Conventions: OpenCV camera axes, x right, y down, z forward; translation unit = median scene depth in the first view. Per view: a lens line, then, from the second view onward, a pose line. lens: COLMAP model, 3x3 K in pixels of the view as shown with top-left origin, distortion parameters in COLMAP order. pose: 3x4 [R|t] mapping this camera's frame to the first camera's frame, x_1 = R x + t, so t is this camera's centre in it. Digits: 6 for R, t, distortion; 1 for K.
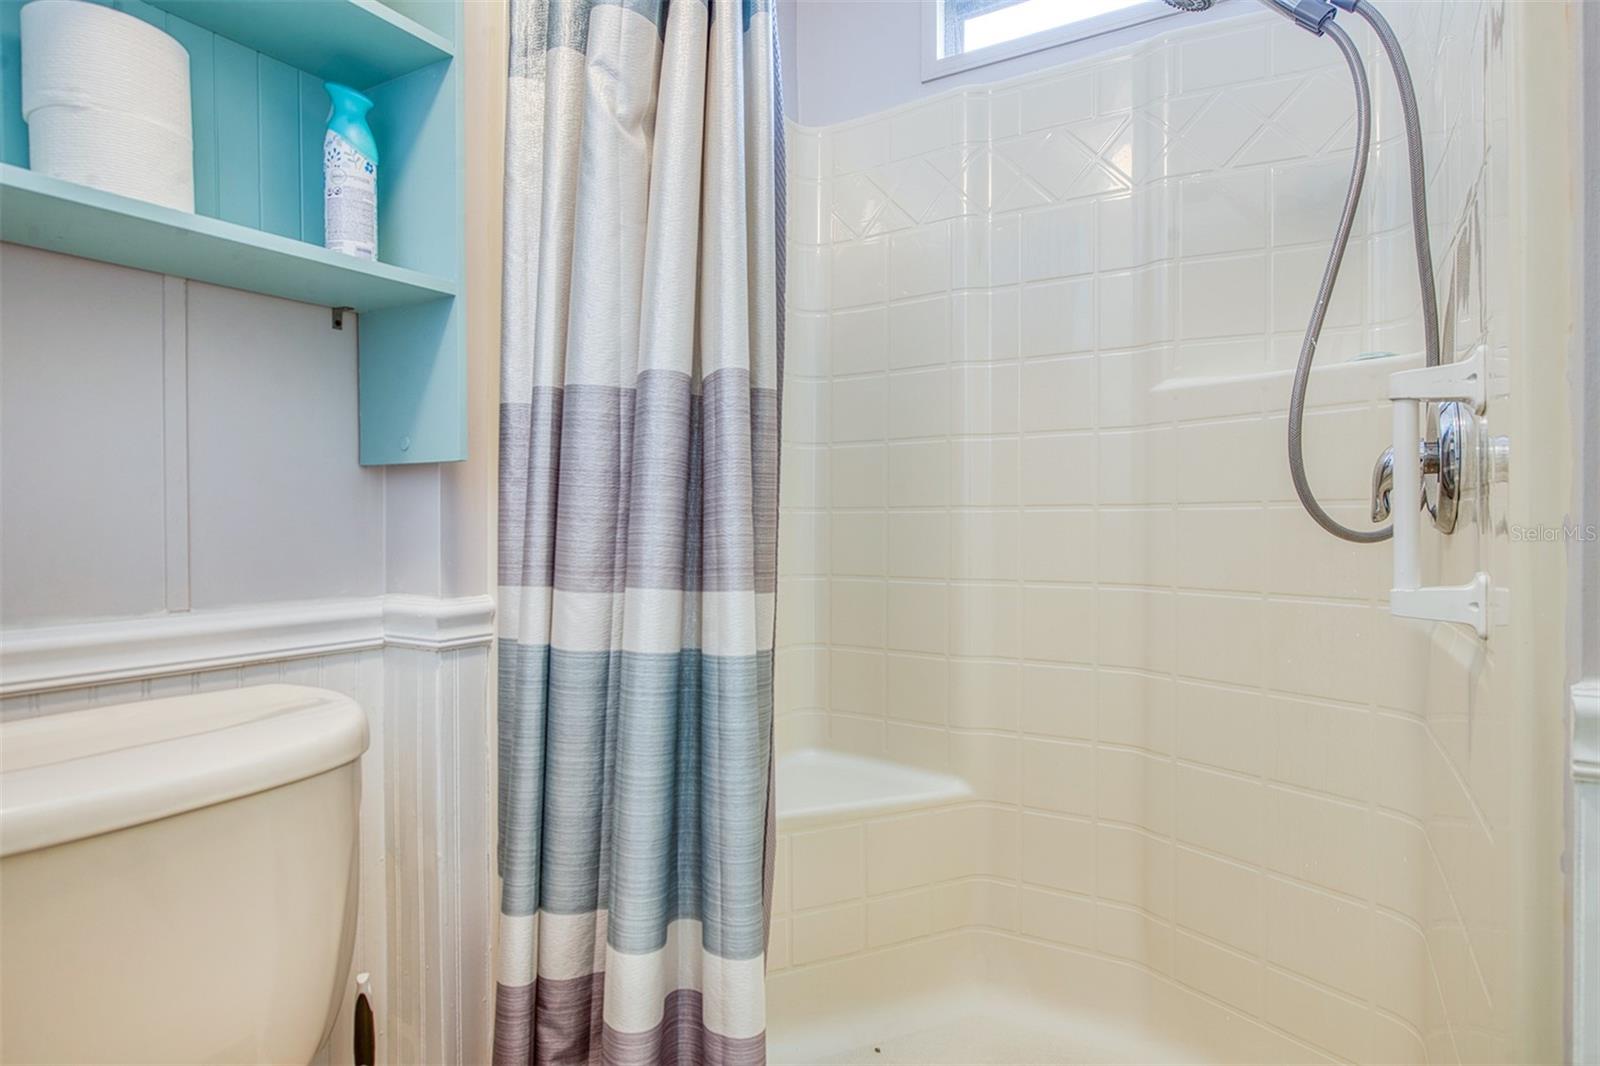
lens RADIAL K [[891.8, 0, 800.4], [0, 891.8, 531.0], [0, 0, 1]] dist [-0.004896, -0.002672]
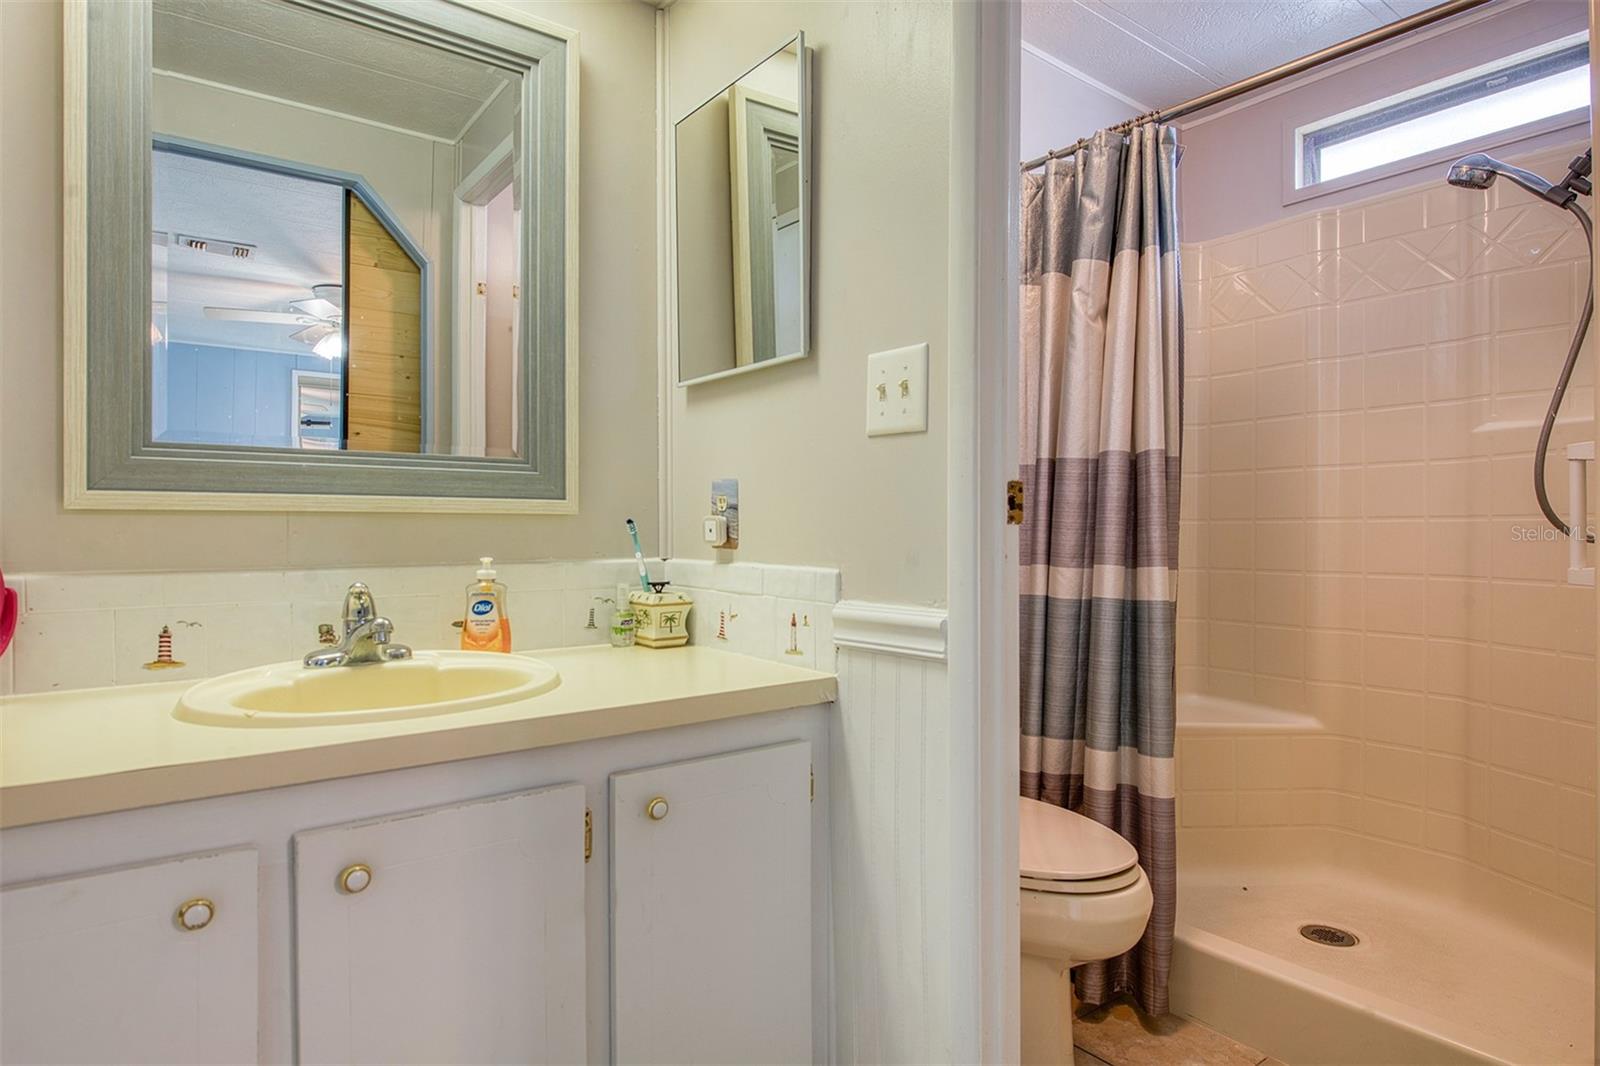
lens RADIAL K [[891.8, 0, 791.9], [0, 891.8, 534.5], [0, 0, 1]] dist [-0.004896, -0.002672]
pose [[0.921584, 0.000650, -0.388179, -0.049890], [-0.002231, 0.999991, -0.003621, 0.006996], [0.388173, 0.004203, 0.921577, -0.971404]]
